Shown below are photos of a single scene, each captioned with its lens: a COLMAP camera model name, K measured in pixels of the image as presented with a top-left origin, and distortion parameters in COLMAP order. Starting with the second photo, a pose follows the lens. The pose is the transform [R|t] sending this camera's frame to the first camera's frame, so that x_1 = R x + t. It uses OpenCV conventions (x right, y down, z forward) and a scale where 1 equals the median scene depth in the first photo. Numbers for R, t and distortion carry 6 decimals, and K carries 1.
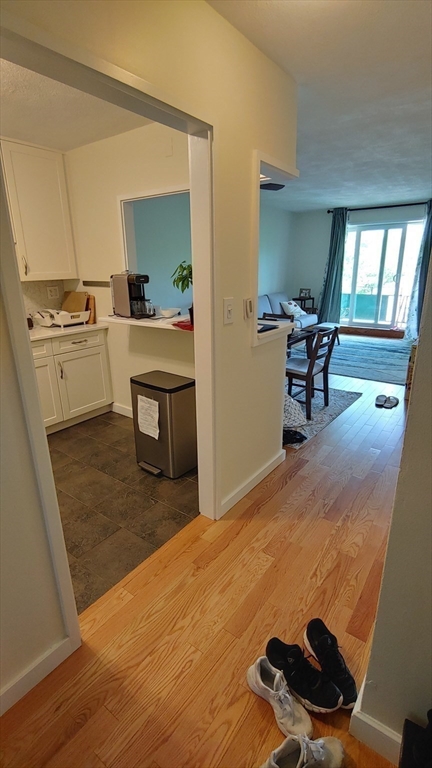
lens RADIAL K [[367.2, 0, 216.0], [0, 367.2, 384.0], [0, 0, 1]] dist [-0.022359, -0.000431]
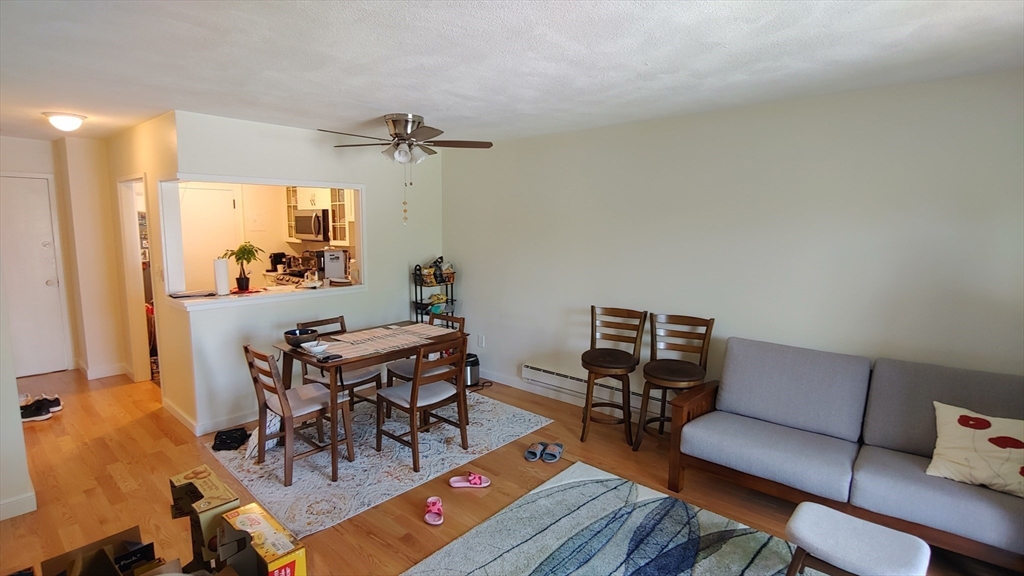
lens RADIAL K [[489.6, 0, 512.0], [0, 489.6, 288.0], [0, 0, 1]] dist [-0.022359, -0.000431]
pose [[-0.082134, 0.141719, -0.986494, 0.542363], [-0.307749, 0.937858, 0.160355, -0.262948], [0.947916, 0.316763, -0.033416, 0.683199]]
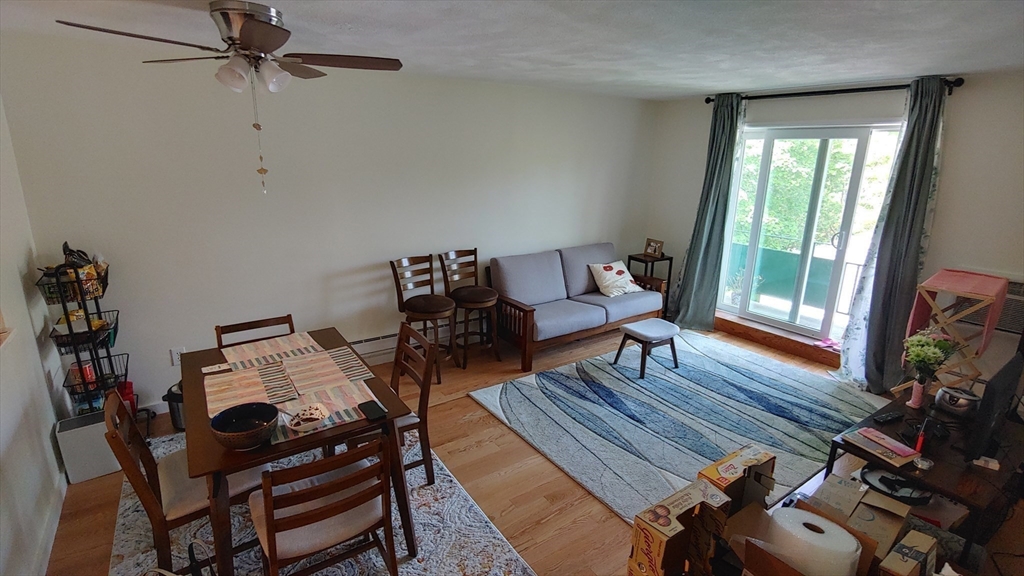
lens RADIAL K [[489.6, 0, 512.0], [0, 489.6, 288.0], [0, 0, 1]] dist [-0.022359, -0.000431]
pose [[0.948184, 0.119654, -0.294329, 0.283761], [-0.131672, 0.991065, -0.021283, -0.158177], [0.289153, 0.058935, 0.955467, 0.276232]]
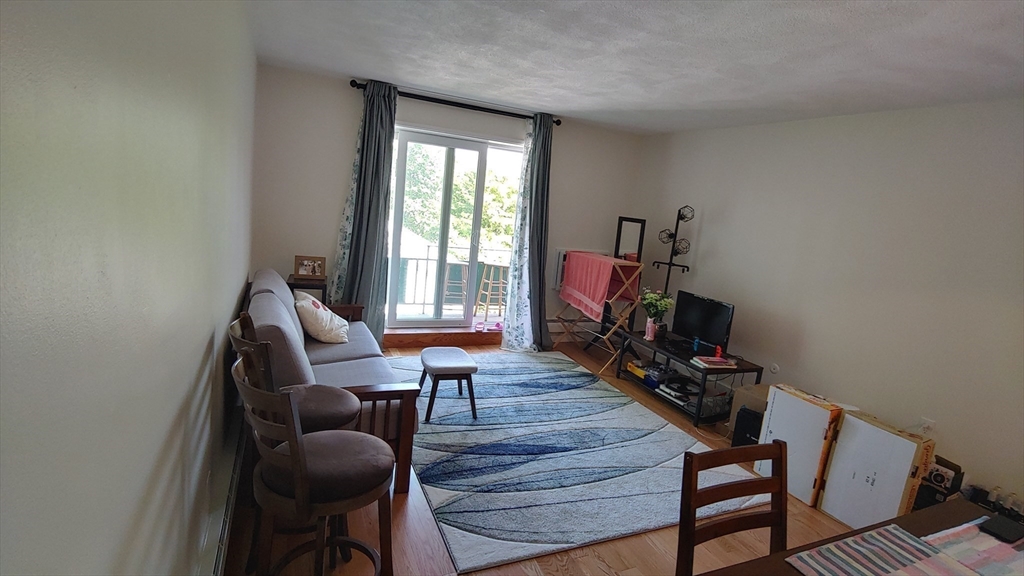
lens RADIAL K [[489.6, 0, 512.0], [0, 489.6, 288.0], [0, 0, 1]] dist [-0.022359, -0.000431]
pose [[0.480900, -0.079405, 0.873173, -0.126776], [0.155427, 0.987838, 0.004231, -0.208861], [-0.862889, 0.133680, 0.487393, 0.596266]]
